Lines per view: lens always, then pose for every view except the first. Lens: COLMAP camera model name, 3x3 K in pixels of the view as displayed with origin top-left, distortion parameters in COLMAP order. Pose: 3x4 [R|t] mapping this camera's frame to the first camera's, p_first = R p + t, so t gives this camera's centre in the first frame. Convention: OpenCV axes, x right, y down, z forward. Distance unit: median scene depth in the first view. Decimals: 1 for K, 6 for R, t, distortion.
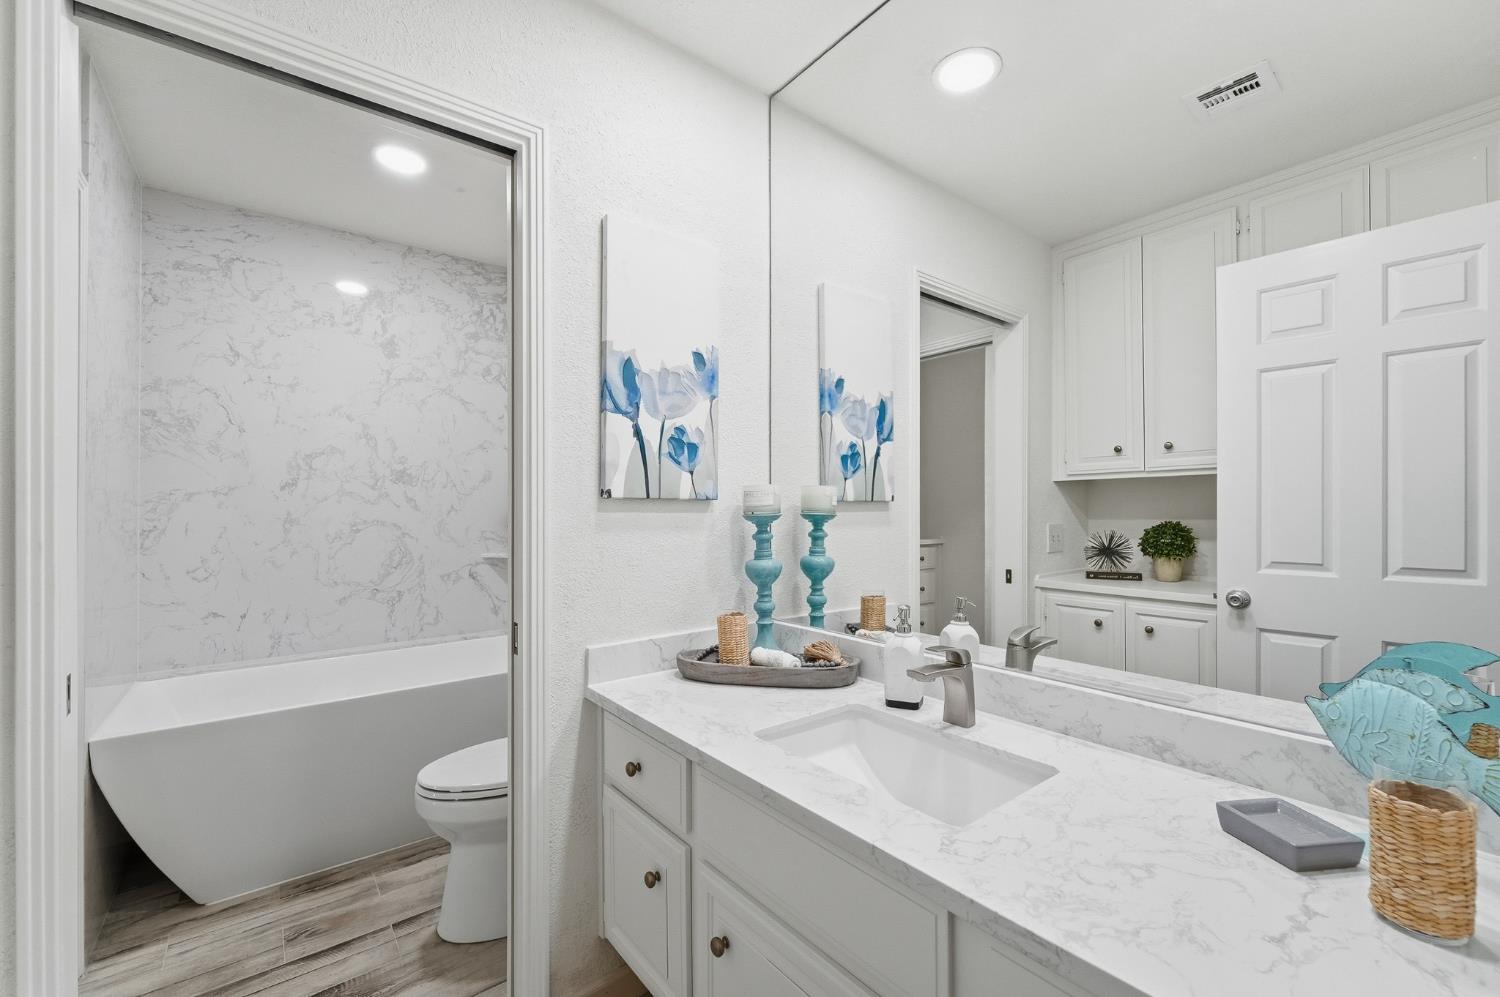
lens RADIAL K [[622.1, 0, 751.6], [0, 622.1, 465.9], [0, 0, 1]] dist [0.000653, -0.000043]
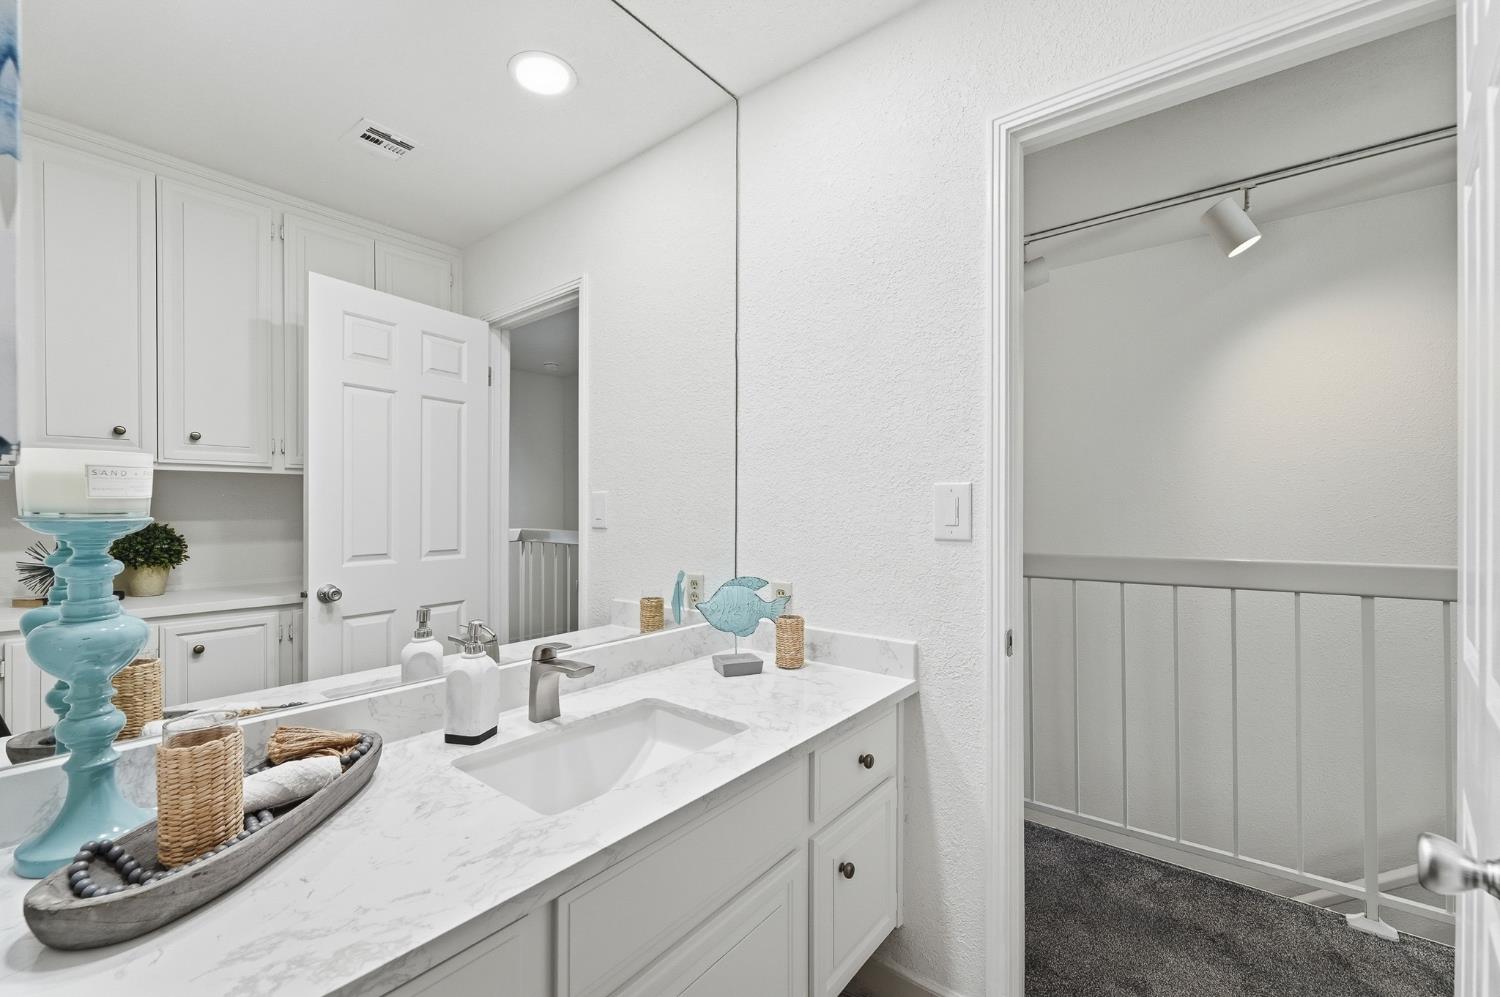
lens RADIAL K [[616.1, 0, 752.2], [0, 616.1, 505.4], [0, 0, 1]] dist [0.000886, -0.000199]
pose [[-0.235329, 0.009704, 0.971867, -0.566526], [-0.067143, 0.997399, -0.026217, 0.055905], [-0.969594, -0.071424, -0.234066, 0.727683]]
